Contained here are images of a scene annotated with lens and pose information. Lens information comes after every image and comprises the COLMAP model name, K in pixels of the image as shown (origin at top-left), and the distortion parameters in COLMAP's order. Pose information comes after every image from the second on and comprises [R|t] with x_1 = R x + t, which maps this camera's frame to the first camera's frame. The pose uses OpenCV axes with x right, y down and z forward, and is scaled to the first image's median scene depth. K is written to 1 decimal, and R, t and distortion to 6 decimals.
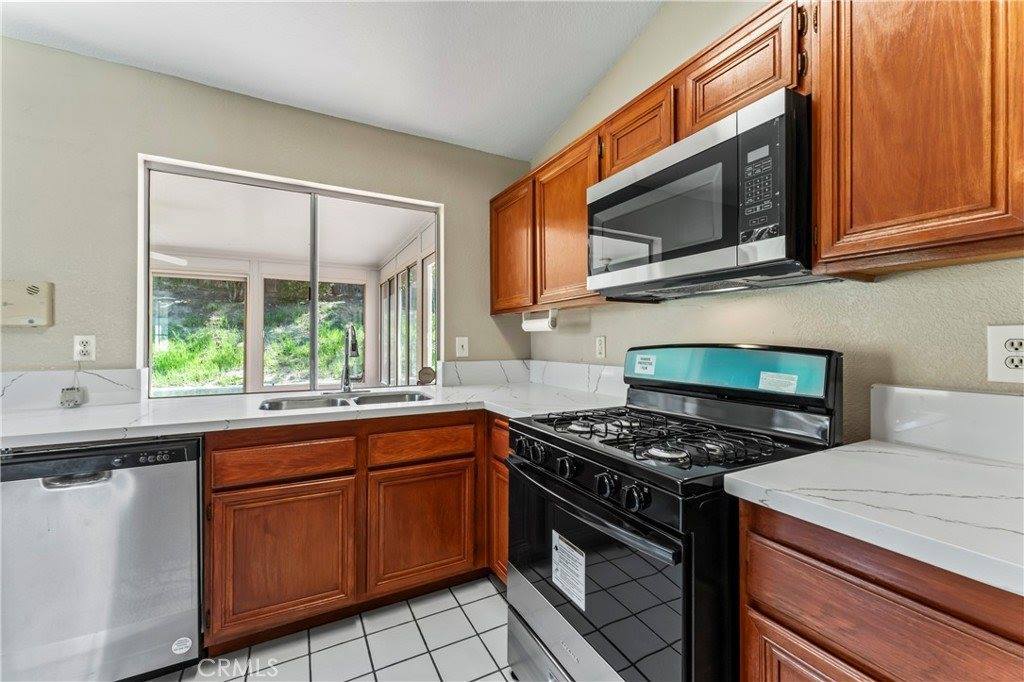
lens RADIAL K [[409.9, 0, 511.5], [0, 409.9, 338.0], [0, 0, 1]] dist [-0.000958, -0.000404]
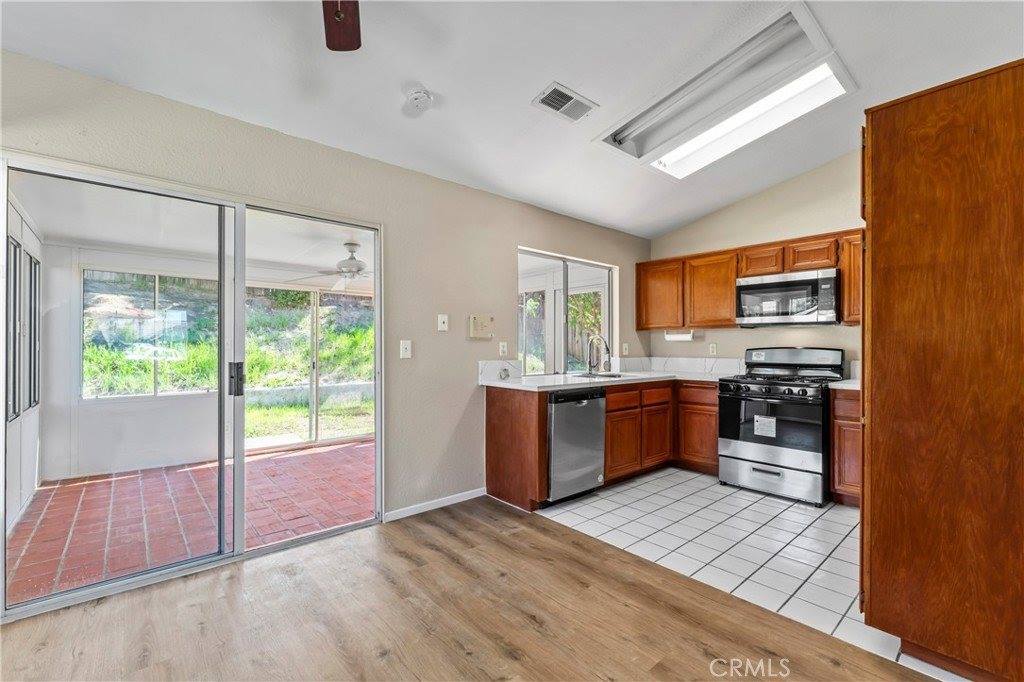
lens RADIAL K [[438.4, 0, 511.0], [0, 438.4, 345.7], [0, 0, 1]] dist [-0.000352, 0.000162]
pose [[0.971818, 0.002642, 0.235717, -1.490193], [-0.004429, 0.999965, 0.007054, -0.004928], [-0.235690, -0.007900, 0.971796, -0.997530]]
